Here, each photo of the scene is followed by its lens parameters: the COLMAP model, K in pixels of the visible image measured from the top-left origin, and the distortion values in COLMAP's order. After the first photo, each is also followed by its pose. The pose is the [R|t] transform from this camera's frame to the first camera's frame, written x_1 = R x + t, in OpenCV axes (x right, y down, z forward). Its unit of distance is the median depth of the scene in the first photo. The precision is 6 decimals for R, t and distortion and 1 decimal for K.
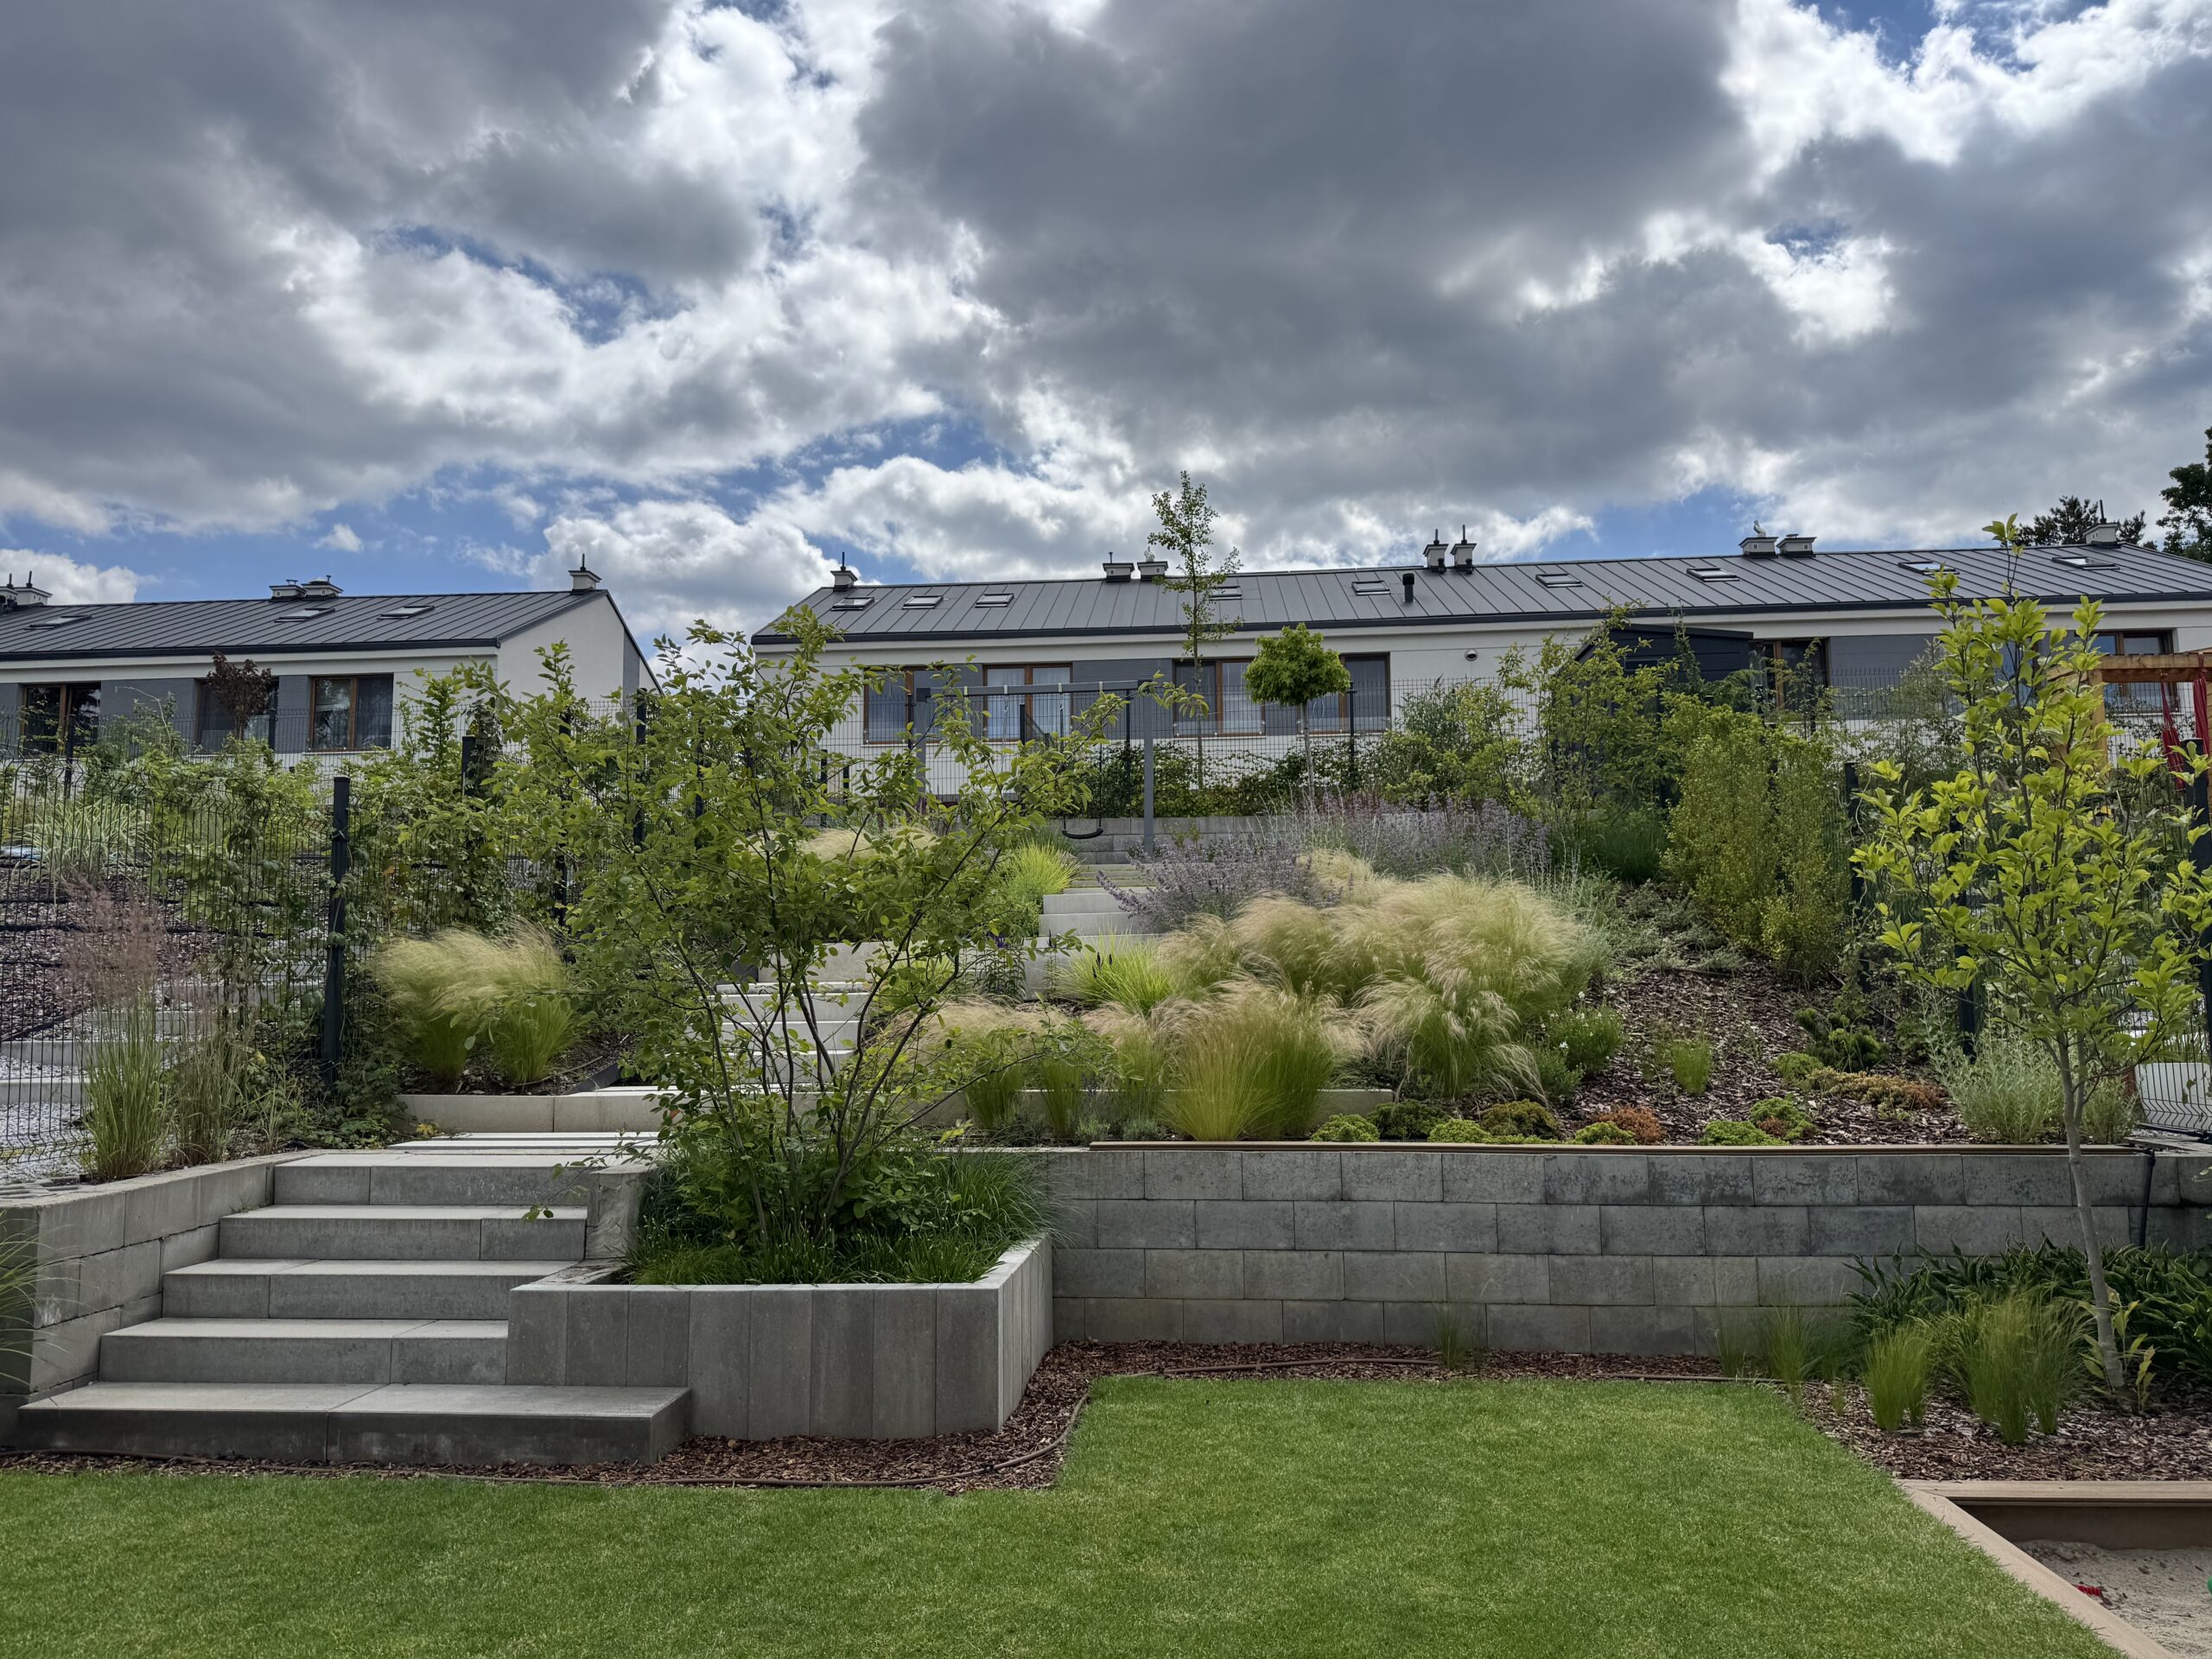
lens RADIAL K [[1574.5, 0, 1106.0], [0, 1574.5, 829.5], [0, 0, 1]] dist [0.118241, -0.210613]
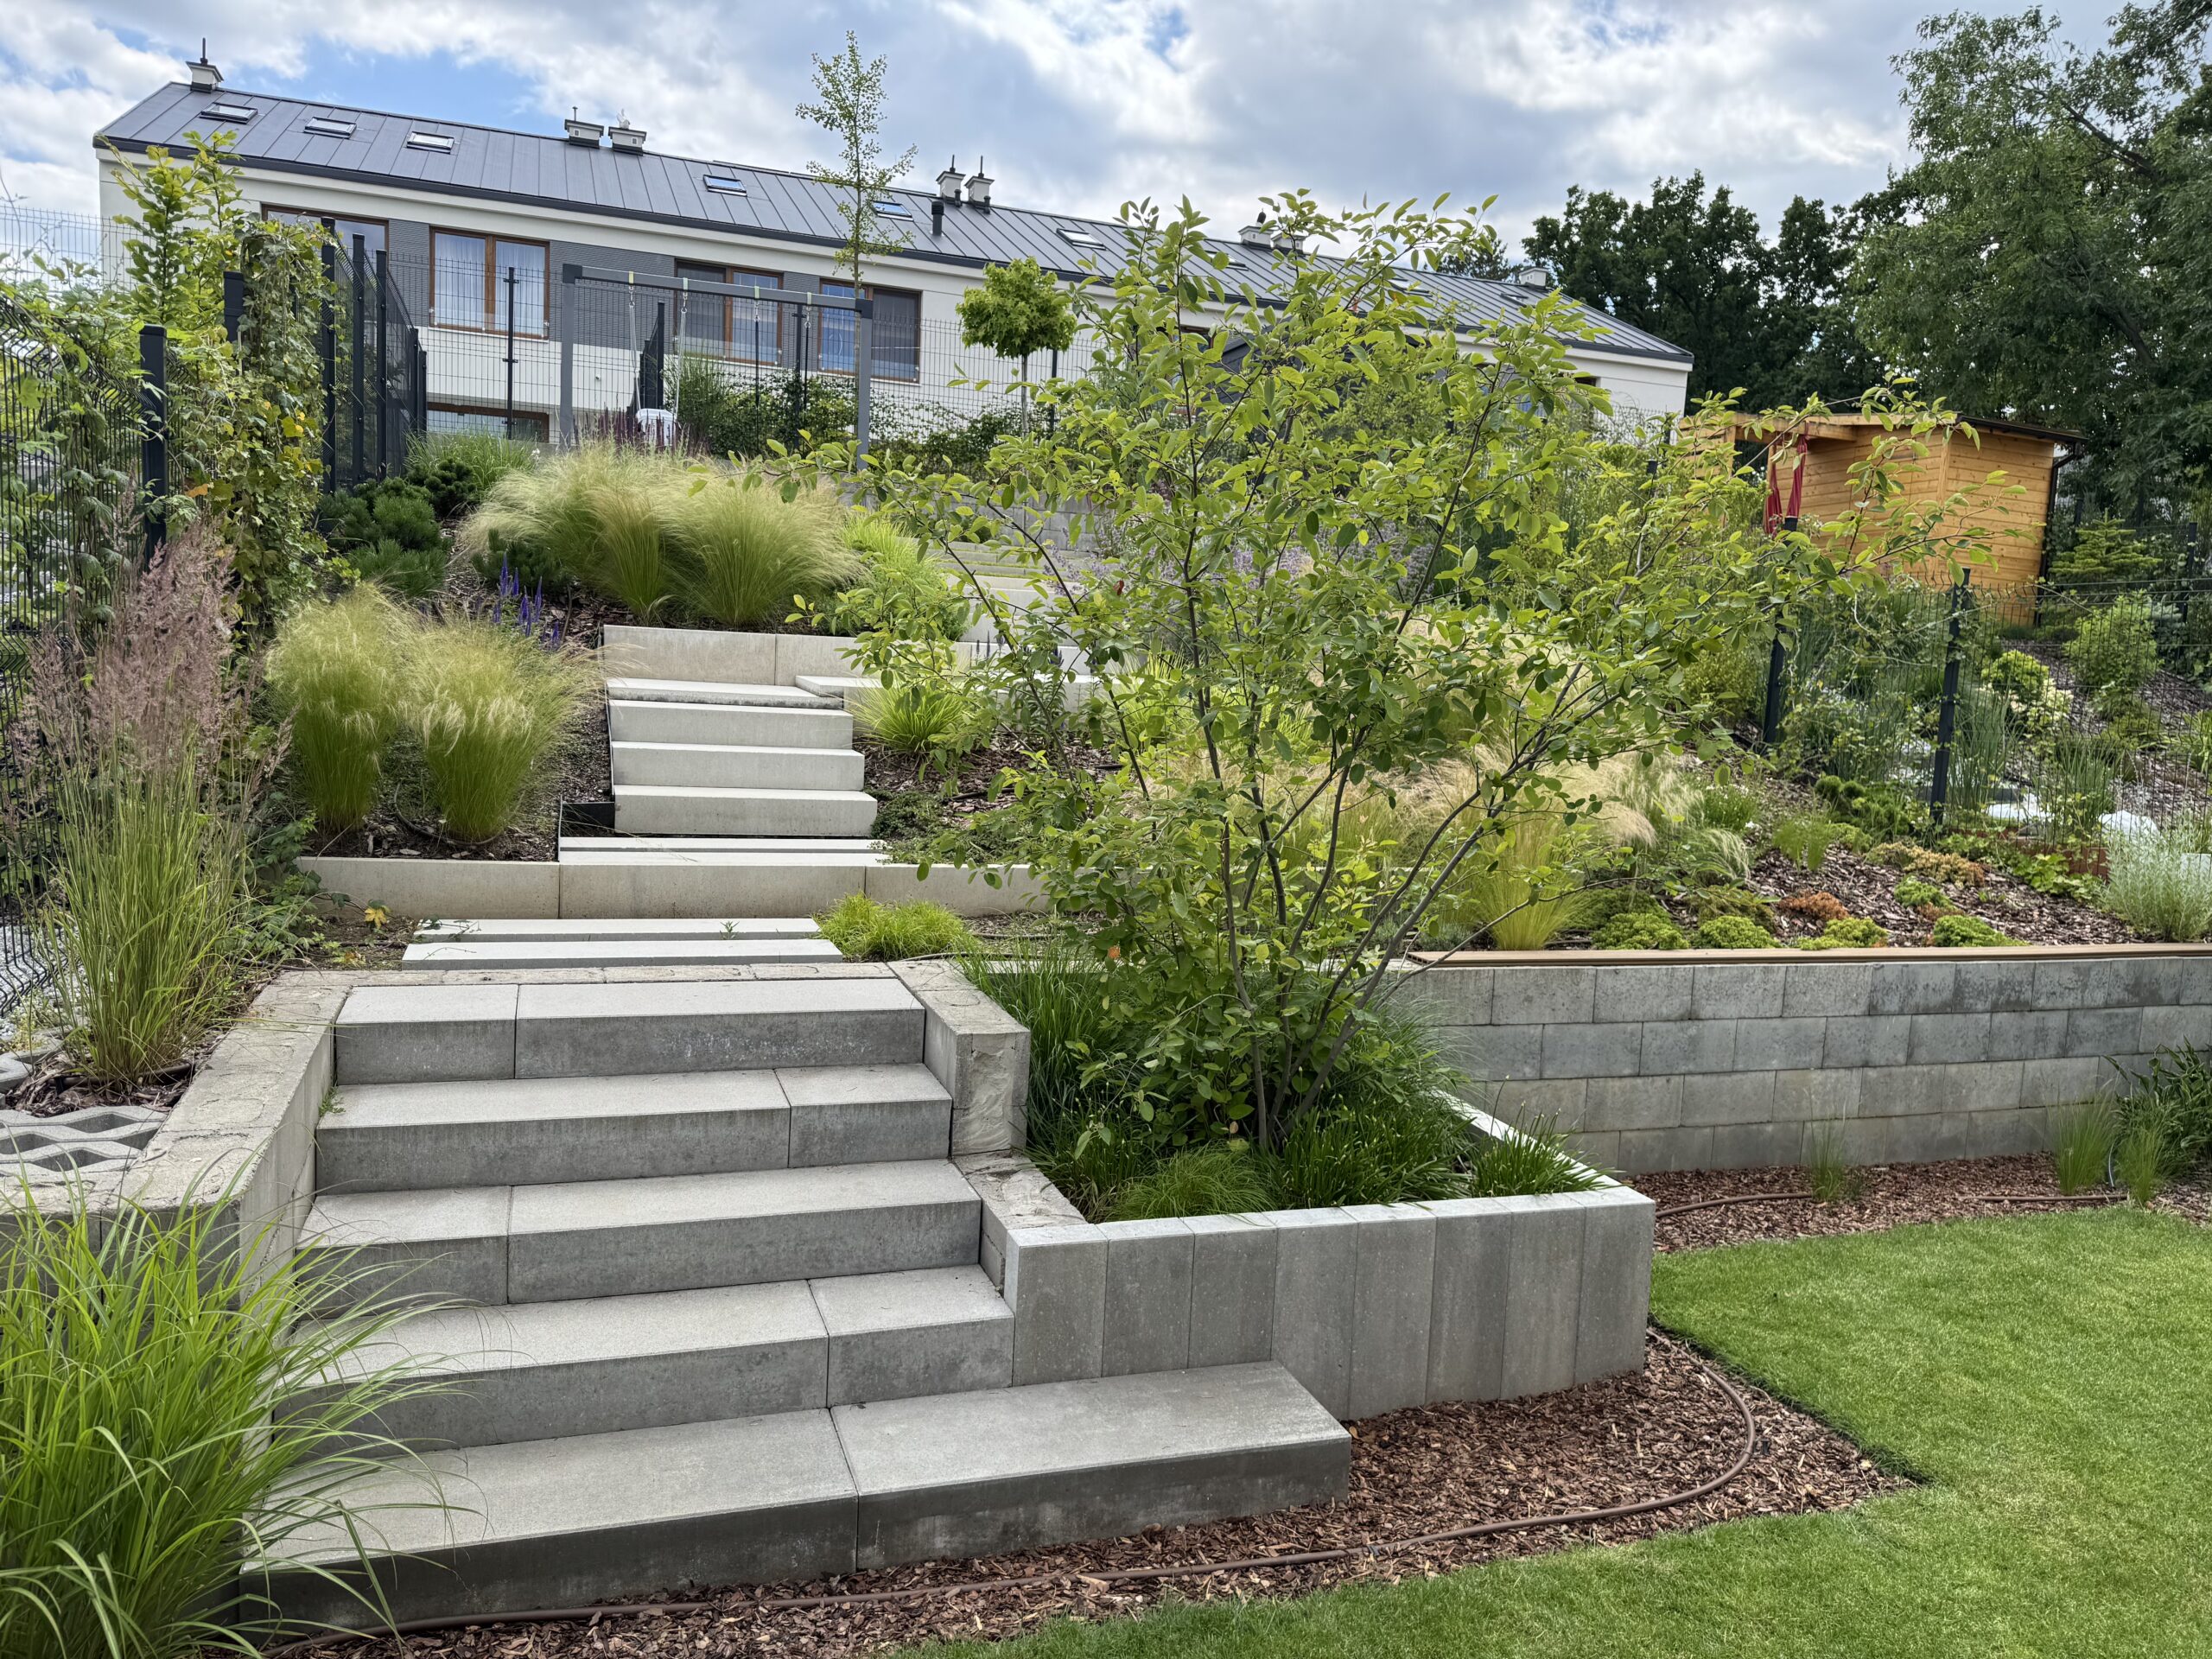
lens RADIAL K [[1574.5, 0, 1106.0], [0, 1574.5, 829.5], [0, 0, 1]] dist [0.118241, -0.210613]
pose [[0.908052, 0.013255, 0.418647, -0.188831], [-0.104623, 0.974995, 0.196059, -0.002064], [-0.405580, -0.221832, 0.886733, 0.139982]]
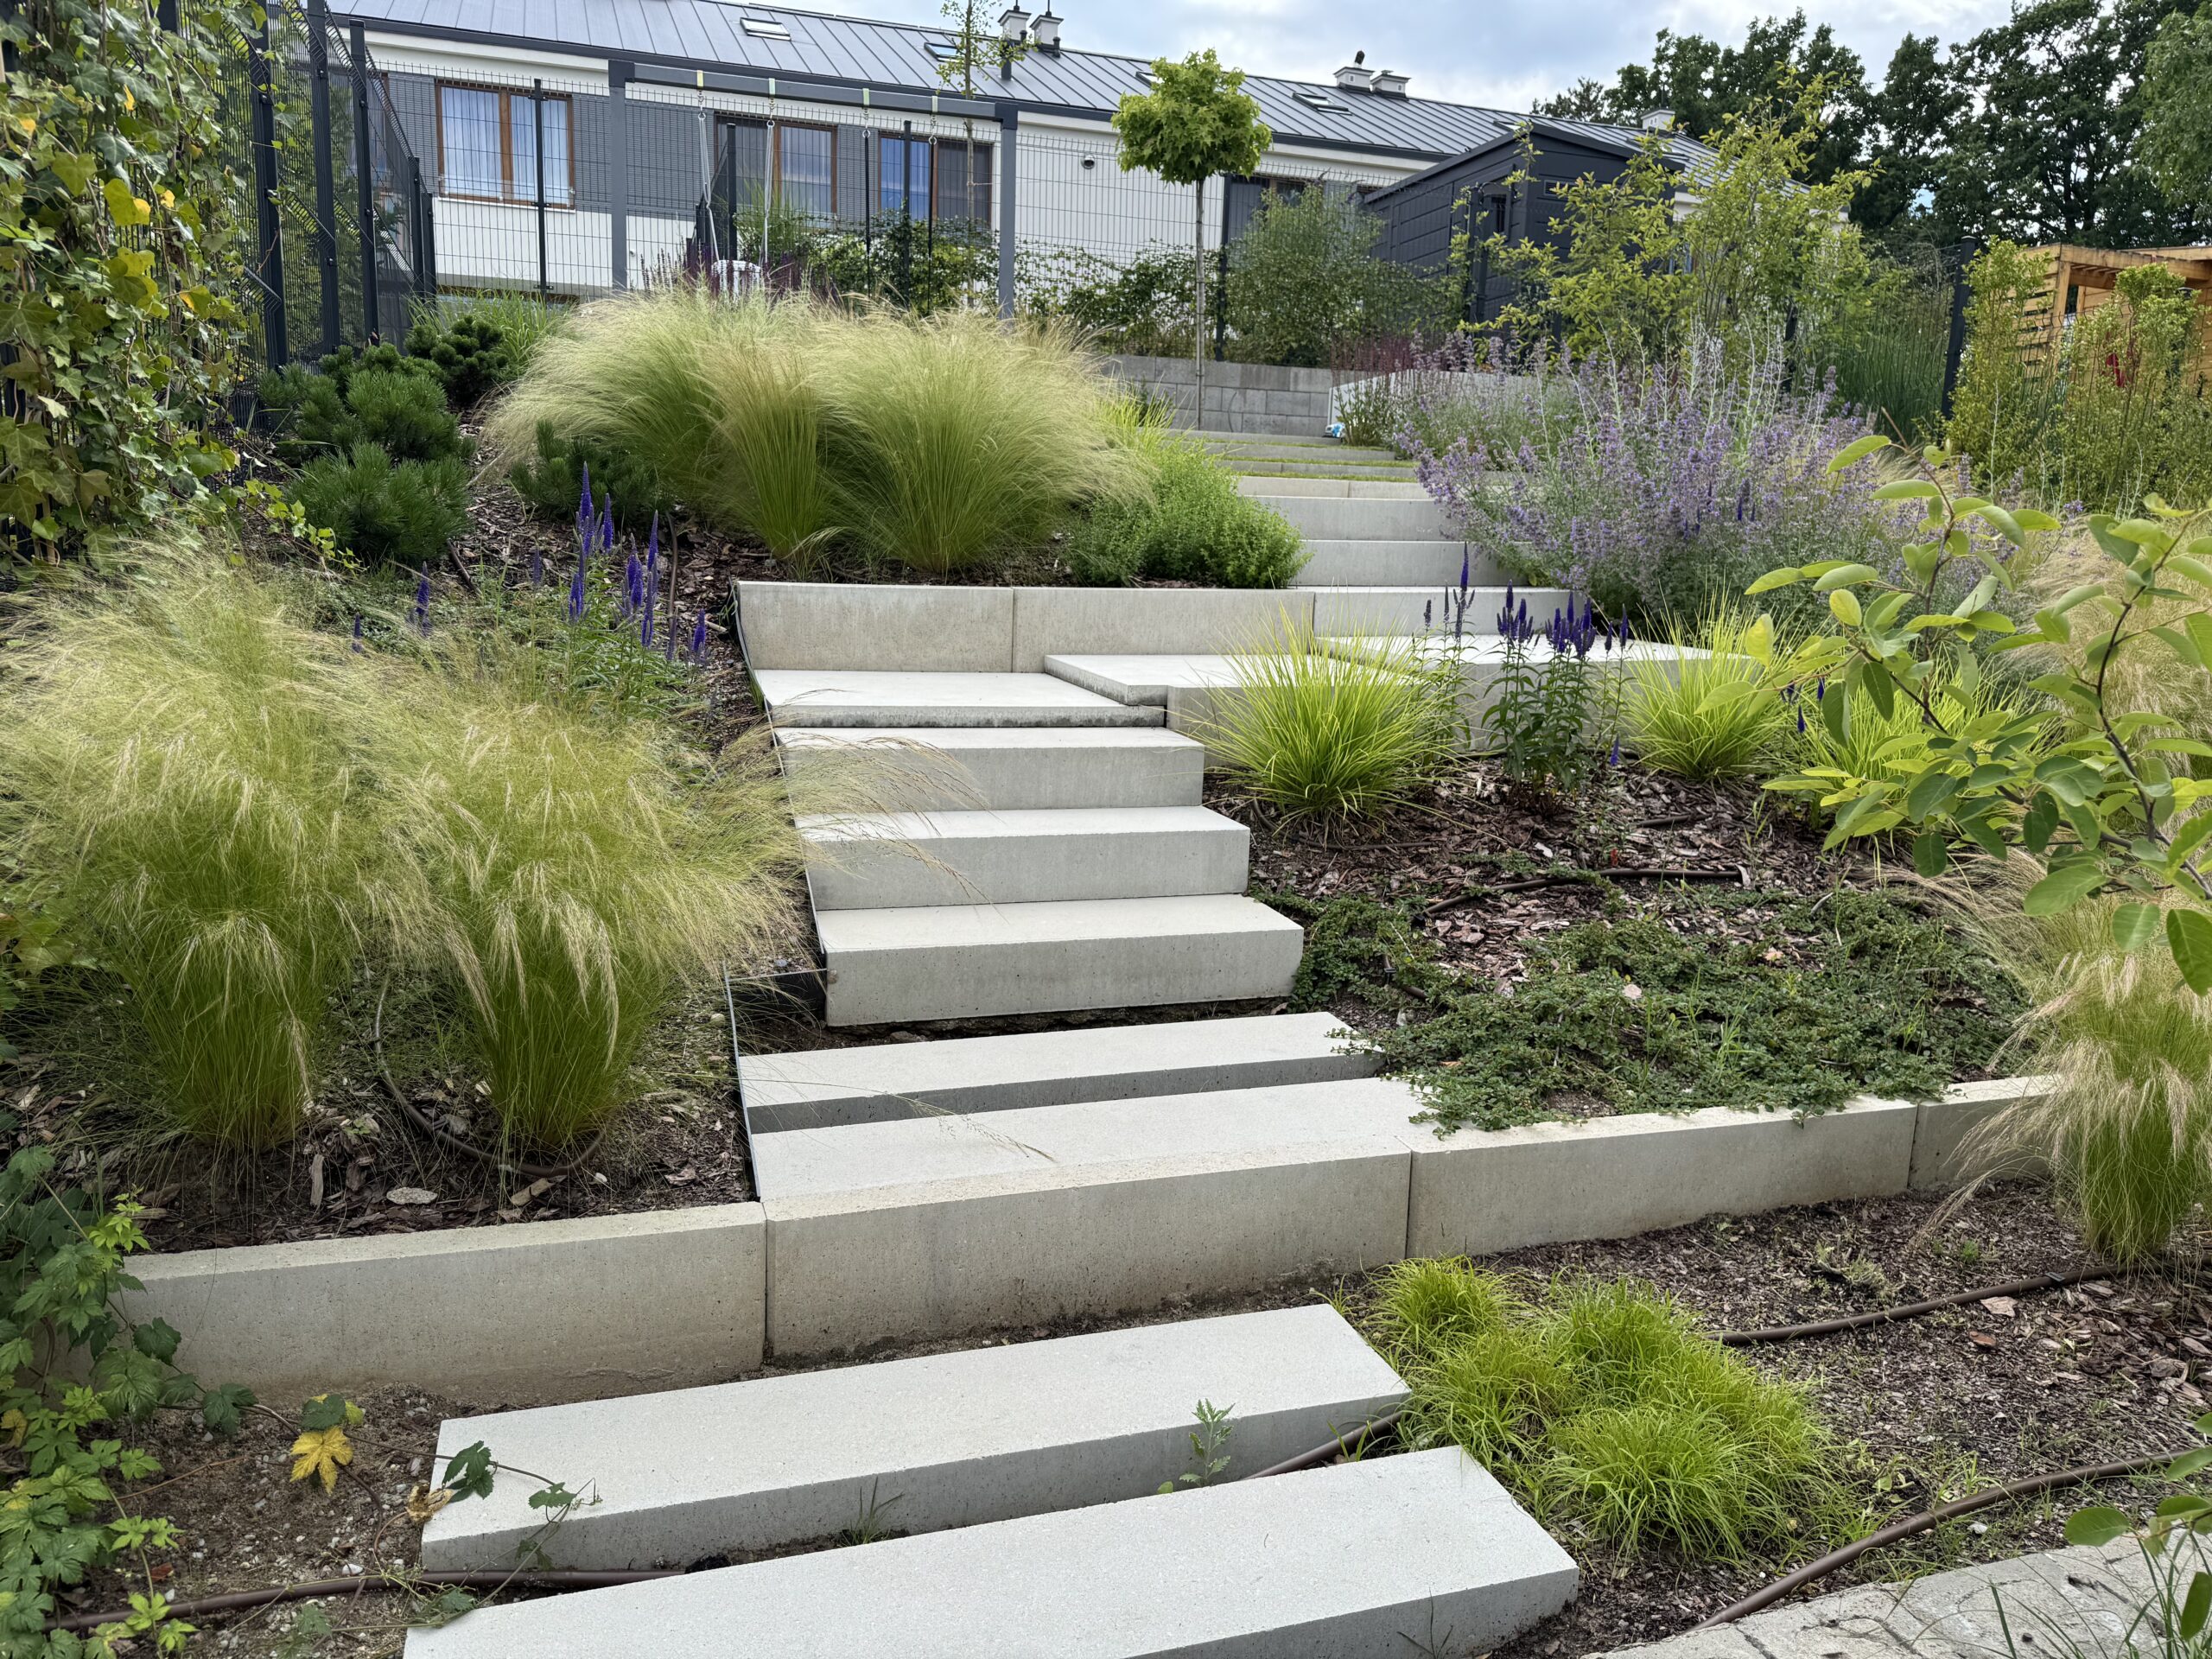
lens RADIAL K [[1577.3, 0, 1102.7], [0, 1577.3, 816.1], [0, 0, 1]] dist [0.039650, -0.061747]
pose [[0.915776, -0.028056, 0.400709, -0.180972], [-0.082355, 0.963254, 0.255656, 0.009781], [-0.393157, -0.267124, 0.879814, 0.338365]]
